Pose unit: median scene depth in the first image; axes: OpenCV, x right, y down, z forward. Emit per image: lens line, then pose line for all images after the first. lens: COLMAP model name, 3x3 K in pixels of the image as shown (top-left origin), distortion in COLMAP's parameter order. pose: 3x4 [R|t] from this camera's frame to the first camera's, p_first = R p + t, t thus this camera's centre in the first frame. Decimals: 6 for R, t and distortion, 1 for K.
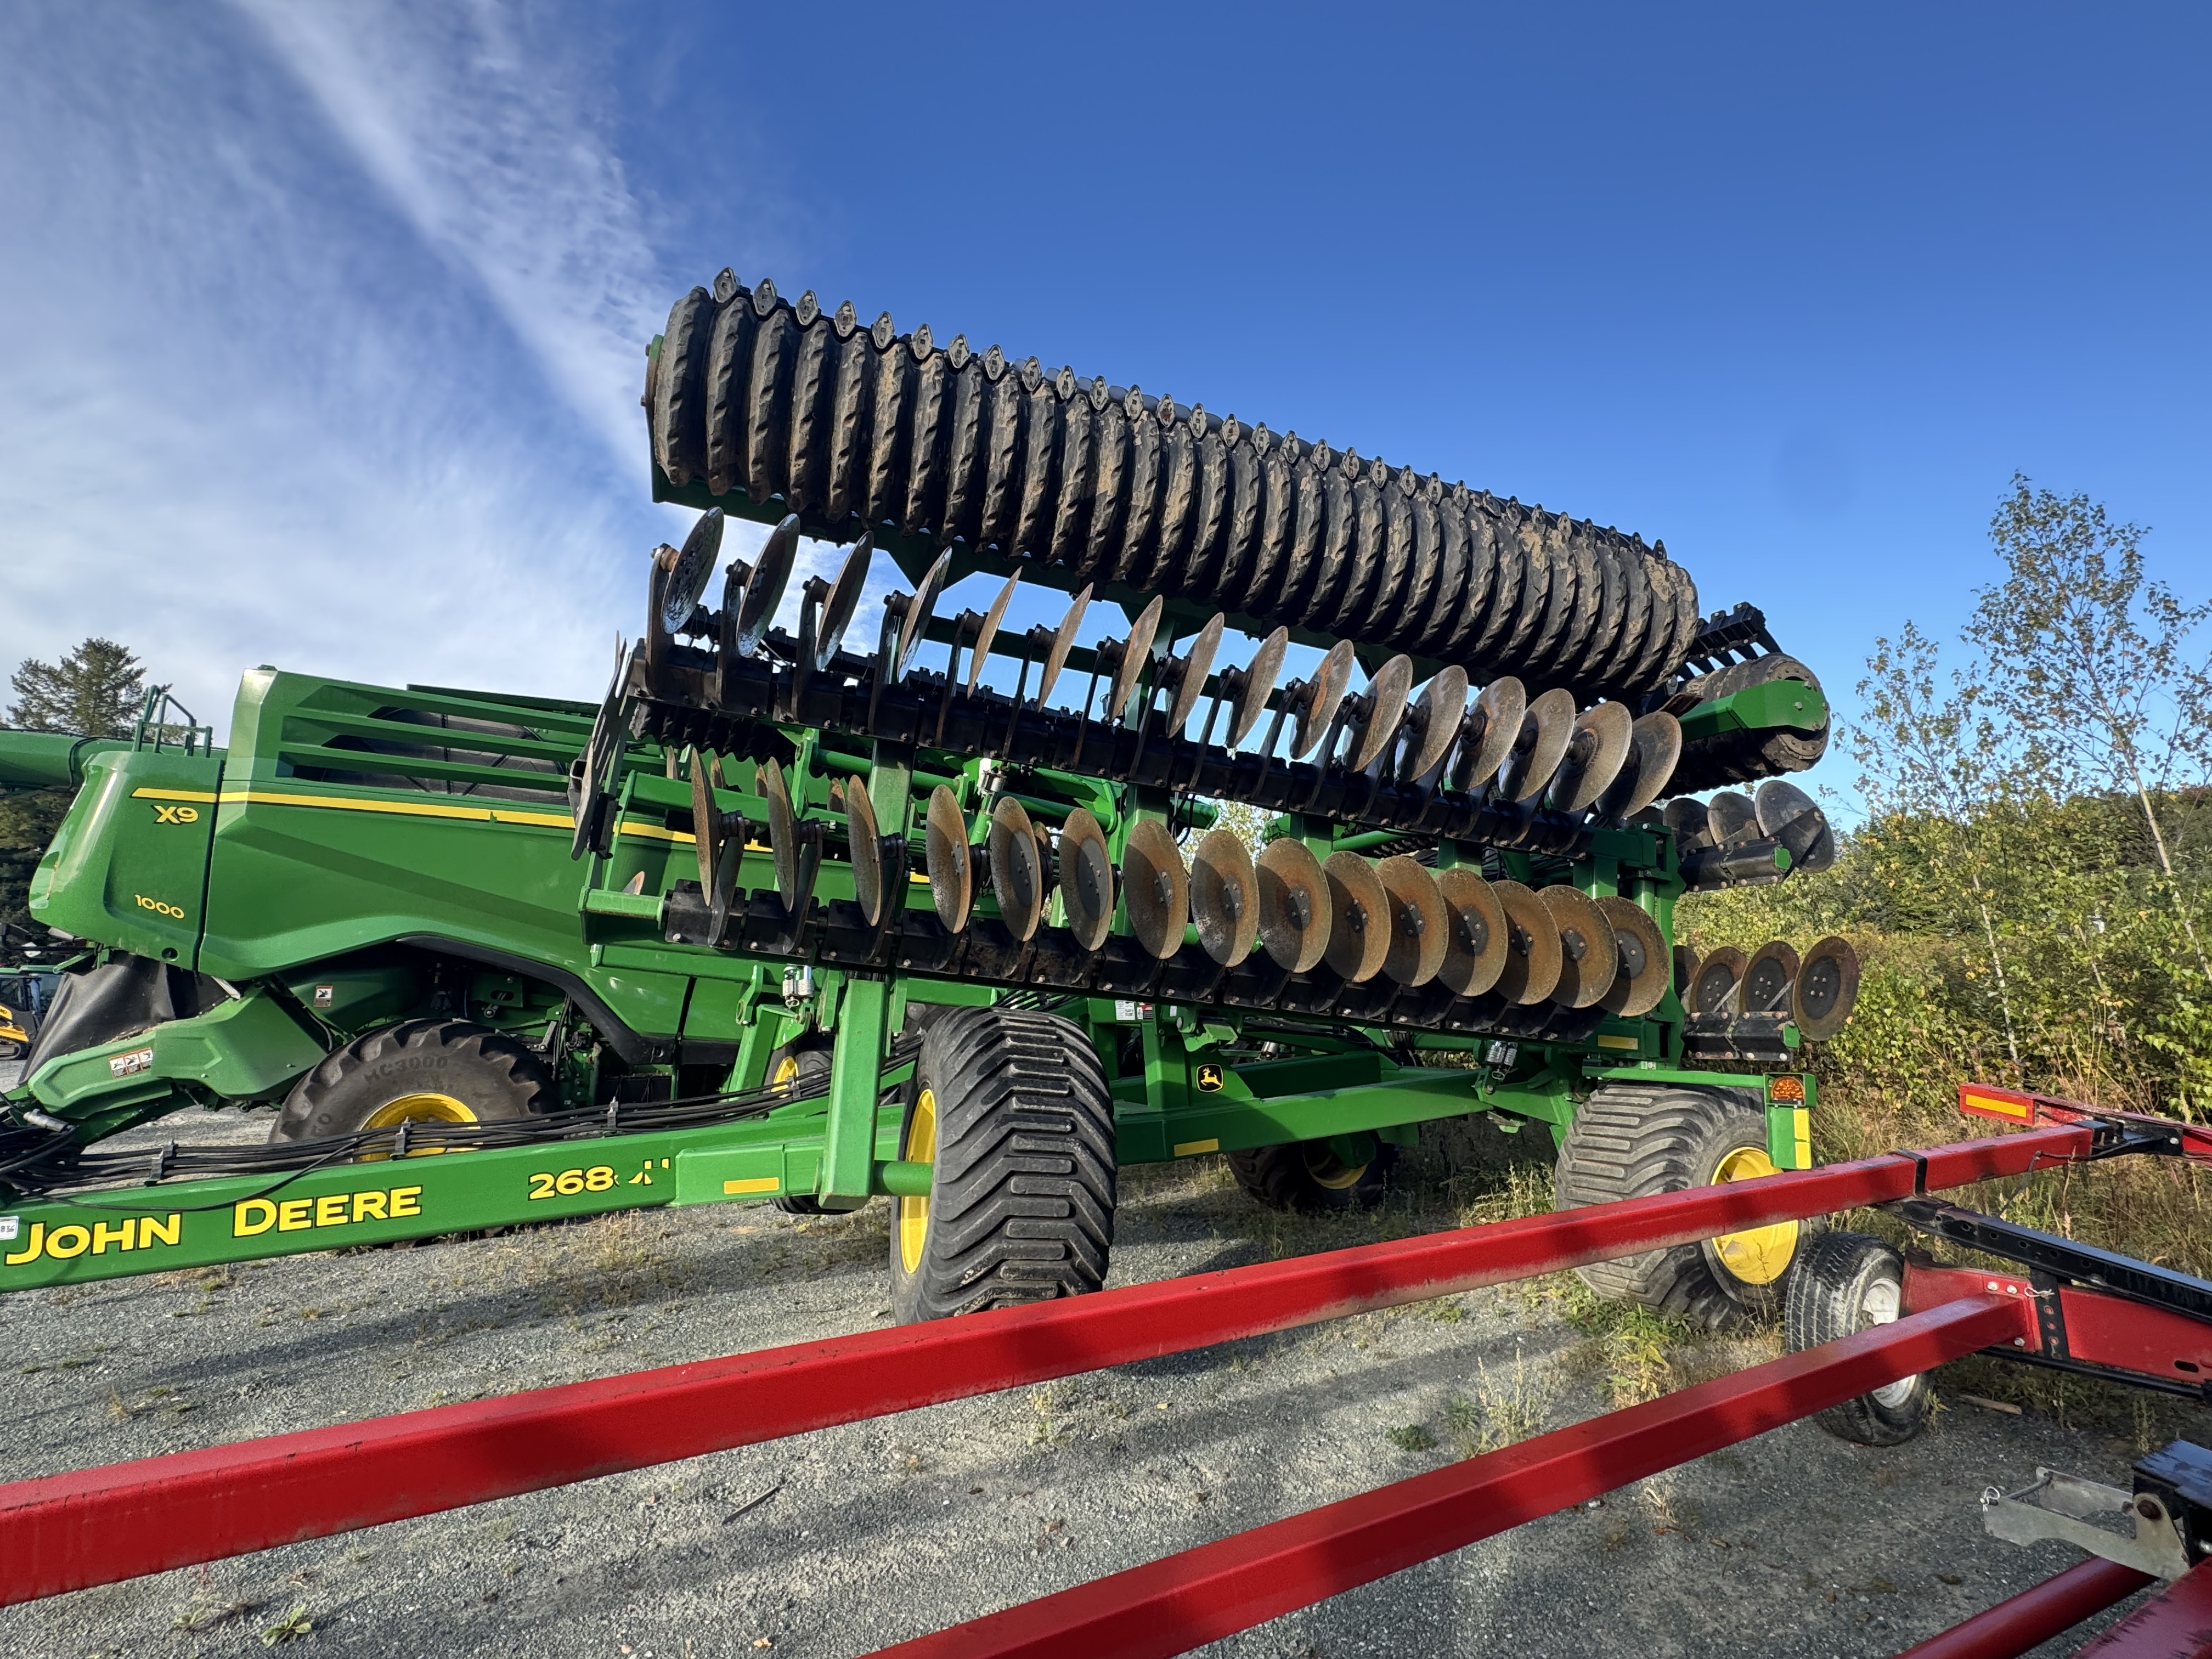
lens RADIAL K [[1084.6, 0, 1106.1], [0, 1084.6, 820.7], [0, 0, 1]] dist [-0.014803, -0.000506]
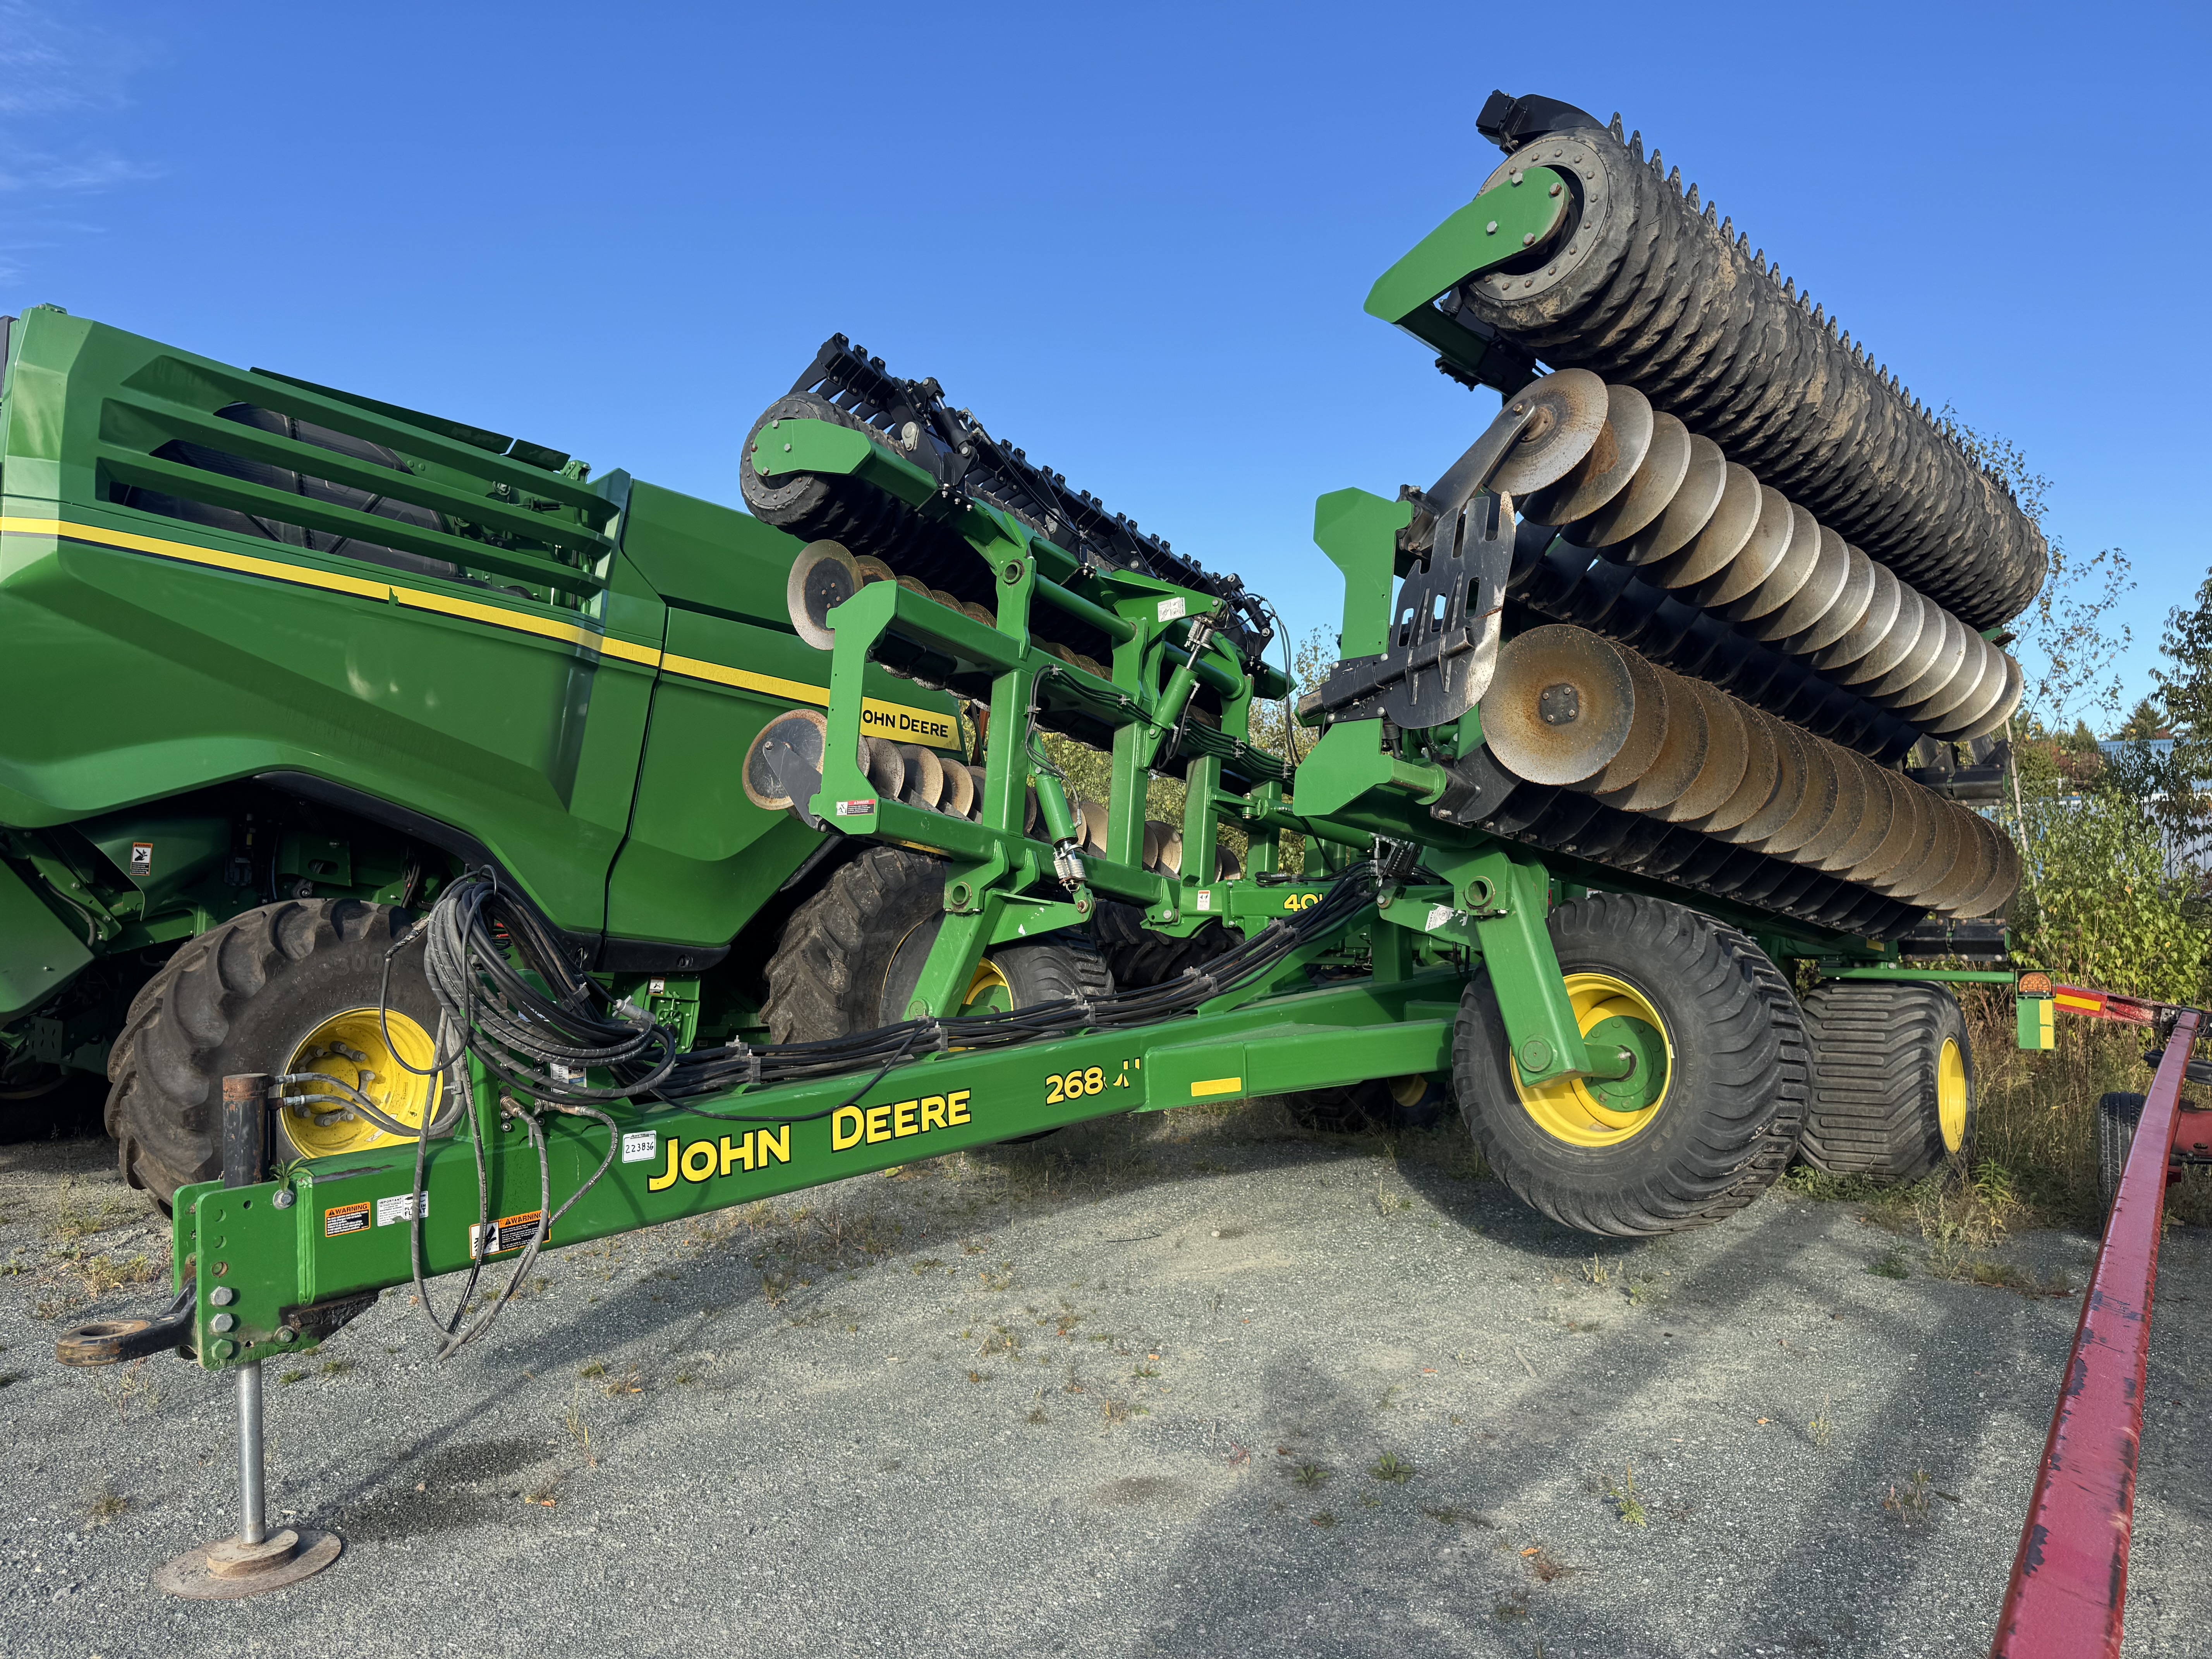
lens RADIAL K [[1561.5, 0, 1106.5], [0, 1561.5, 826.9], [0, 0, 1]] dist [0.012502, -0.002149]
pose [[0.906961, 0.045473, 0.418753, -0.978388], [-0.089287, 0.992318, 0.085627, 0.025924], [-0.411642, -0.115050, 0.904054, -0.095754]]
